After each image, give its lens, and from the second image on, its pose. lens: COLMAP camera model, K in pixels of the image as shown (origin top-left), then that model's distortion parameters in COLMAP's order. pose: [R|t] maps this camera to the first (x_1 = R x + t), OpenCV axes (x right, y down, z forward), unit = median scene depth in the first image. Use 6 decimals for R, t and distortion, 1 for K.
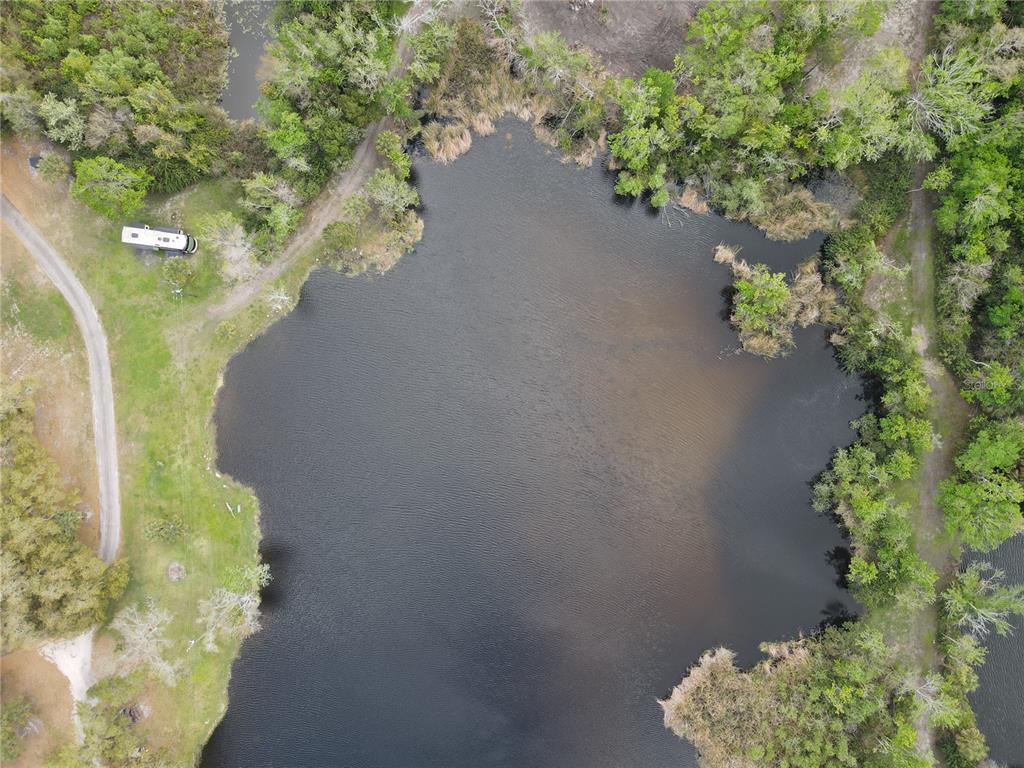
lens RADIAL K [[752.8, 0, 515.3], [0, 752.8, 374.6], [0, 0, 1]] dist [-0.002929, 0.028222]
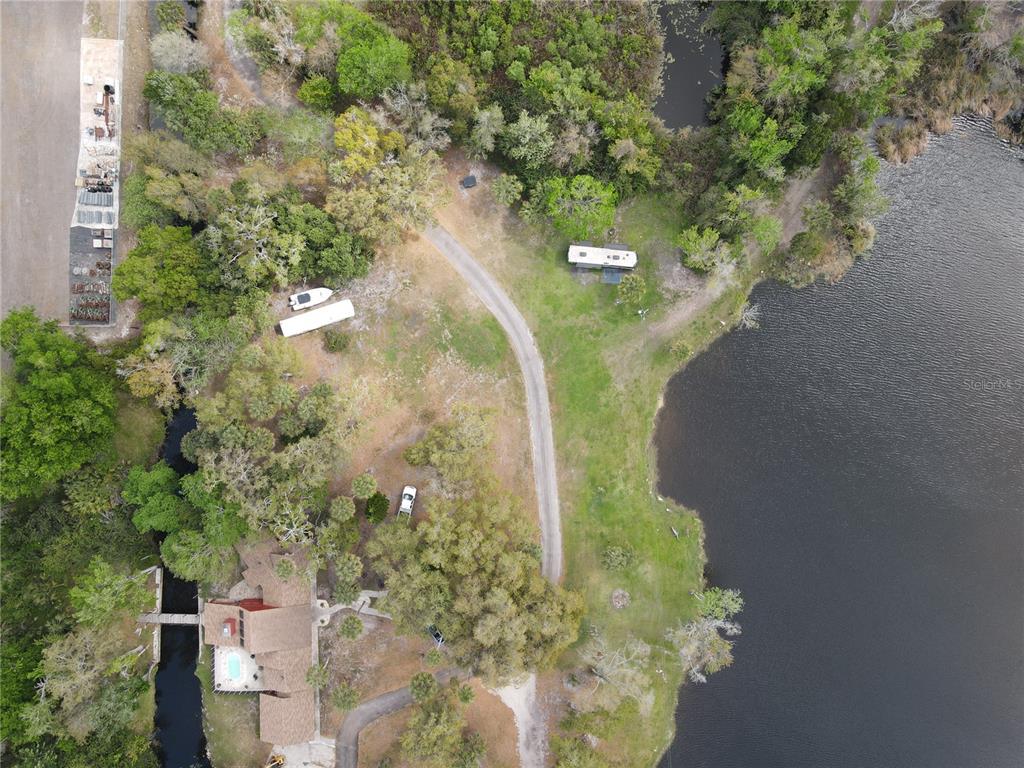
lens RADIAL K [[752.8, 0, 513.7], [0, 752.8, 382.5], [0, 0, 1]] dist [-0.002929, 0.028222]
pose [[0.999281, -0.037545, 0.005356, -0.584172], [0.037394, 0.998961, 0.026060, -0.047952], [-0.006329, -0.025840, 0.999646, 0.037537]]
